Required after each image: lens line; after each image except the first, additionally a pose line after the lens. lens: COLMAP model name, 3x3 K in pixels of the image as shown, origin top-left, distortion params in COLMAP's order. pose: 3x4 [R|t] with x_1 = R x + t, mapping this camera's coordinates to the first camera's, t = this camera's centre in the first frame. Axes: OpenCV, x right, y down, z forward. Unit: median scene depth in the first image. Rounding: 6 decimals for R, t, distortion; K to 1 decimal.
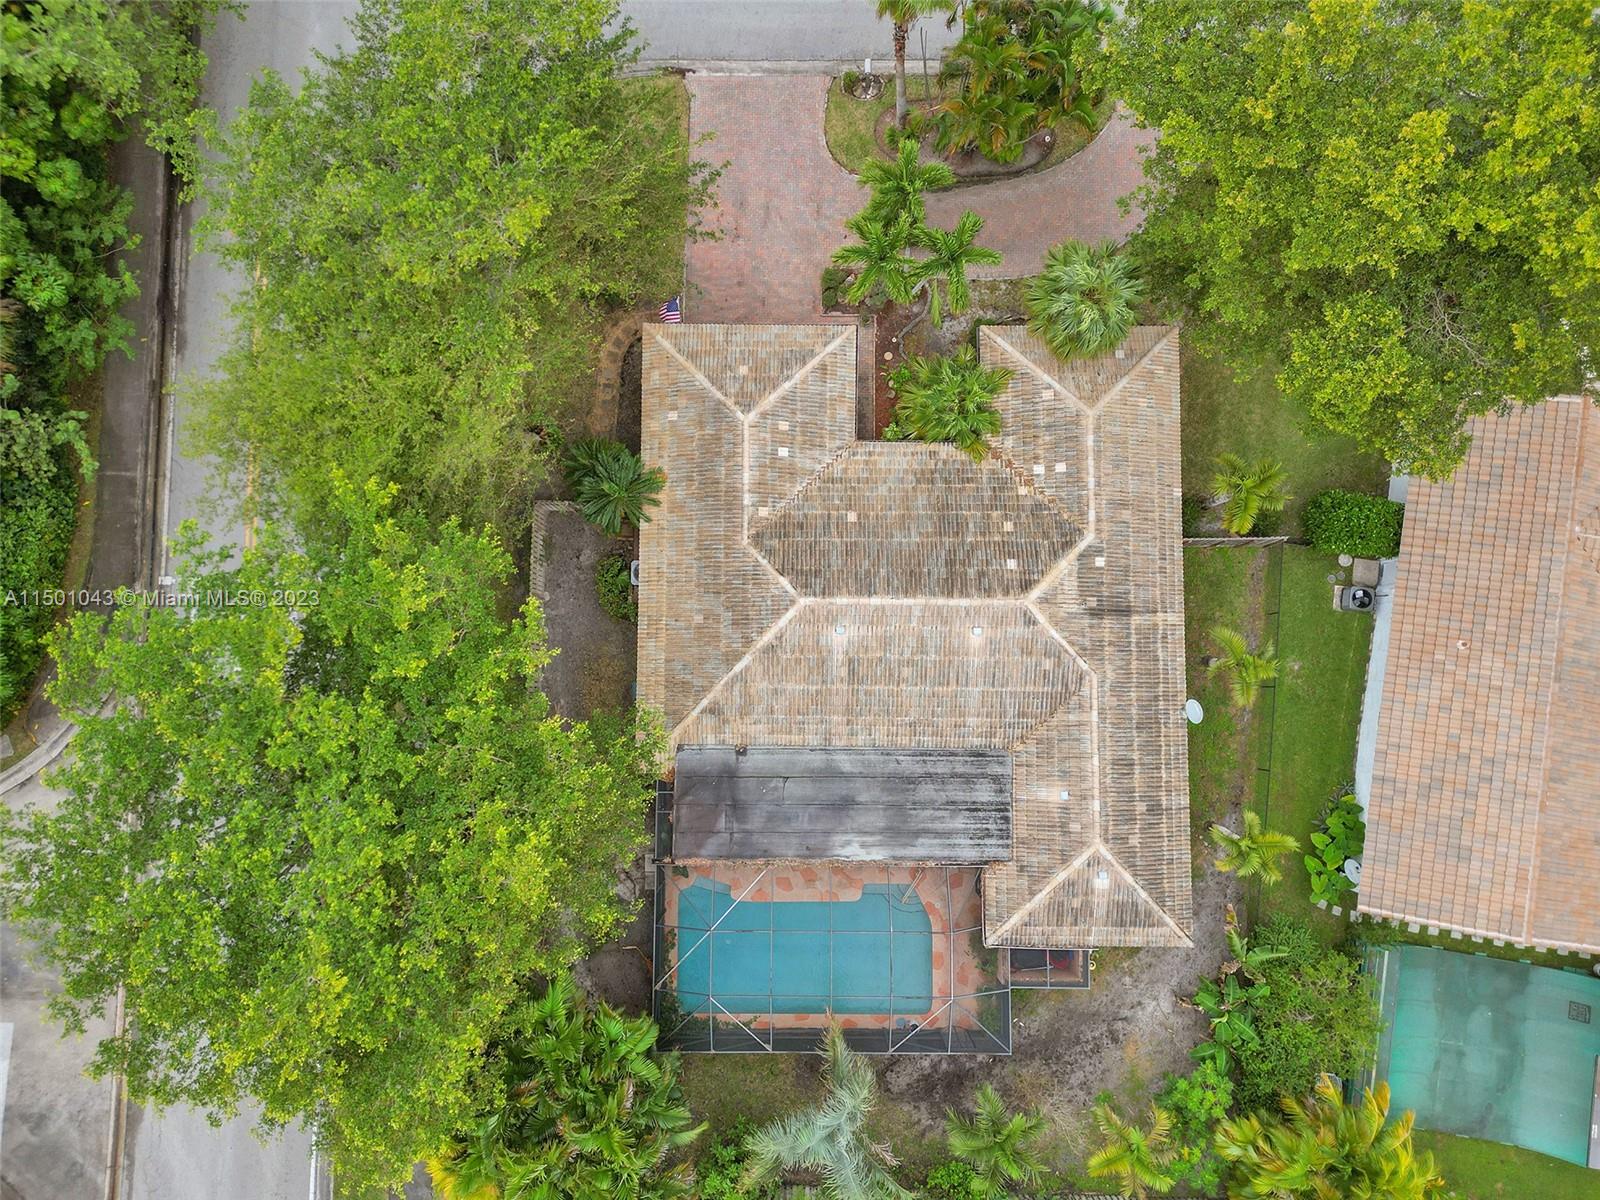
lens RADIAL K [[1145.5, 0, 797.6], [0, 1145.5, 597.6], [0, 0, 1]] dist [0.081028, -0.071622]
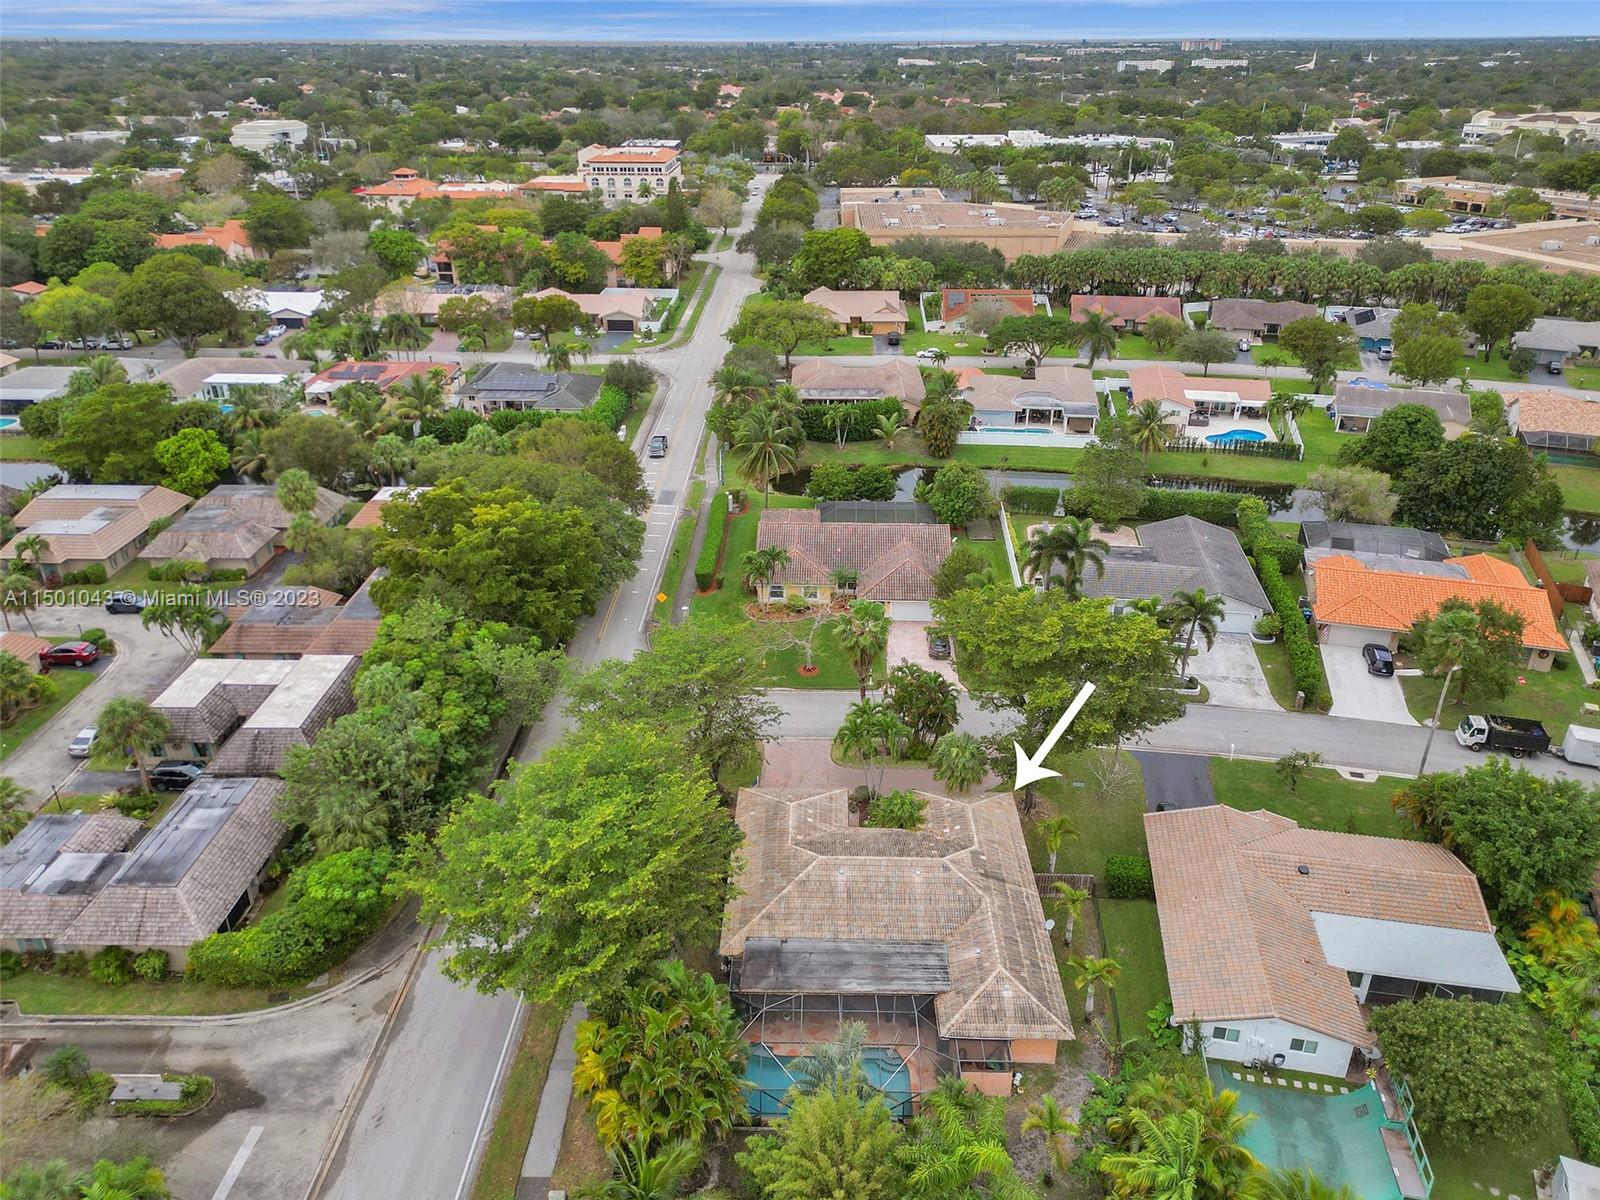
lens RADIAL K [[1145.5, 0, 797.6], [0, 1145.5, 597.6], [0, 0, 1]] dist [0.081028, -0.071622]
pose [[0.999898, 0.007299, -0.012243, -0.012849], [-0.014253, 0.511483, -0.859175, 1.327282], [-0.000010, 0.859263, 0.511535, -0.289119]]
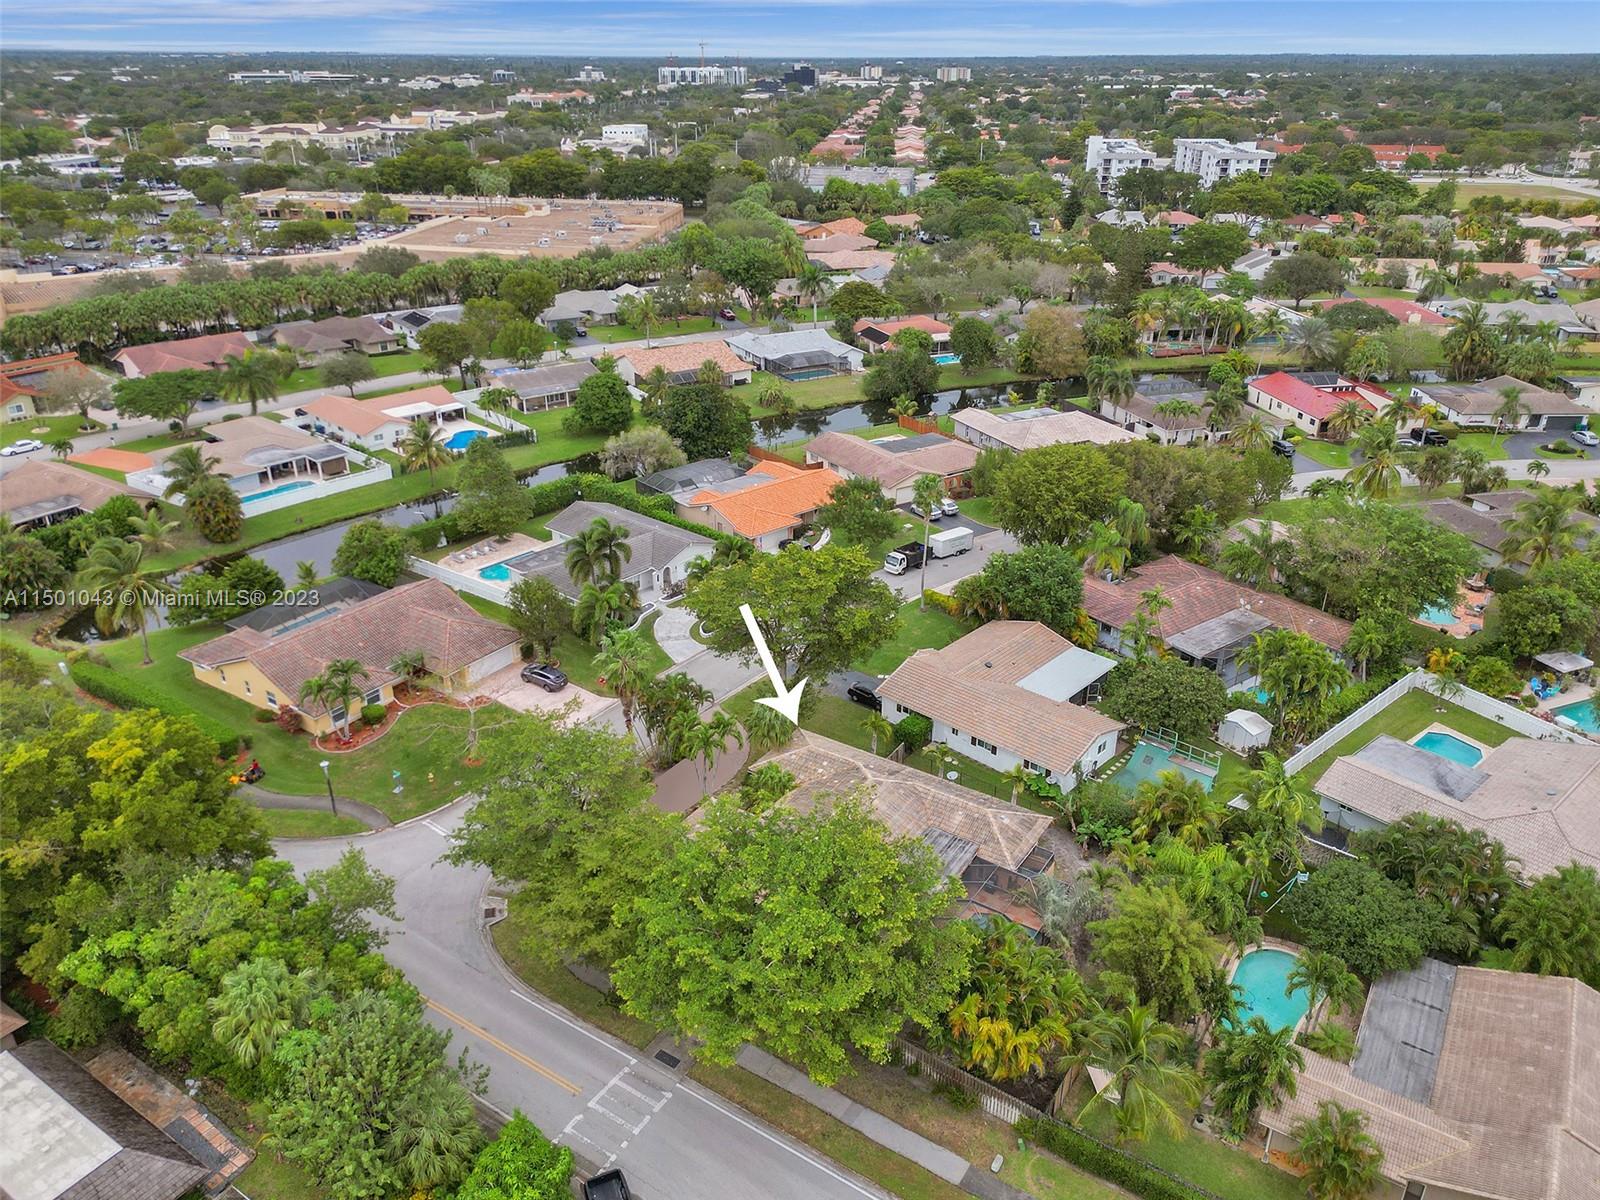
lens RADIAL K [[1133.4, 0, 795.5], [0, 1133.4, 598.4], [0, 0, 1]] dist [0.084420, -0.081575]
pose [[0.538456, -0.350526, 0.766288, -1.335877], [0.838837, 0.309431, -0.447890, 0.704424], [-0.080116, 0.883960, 0.460648, -0.251740]]
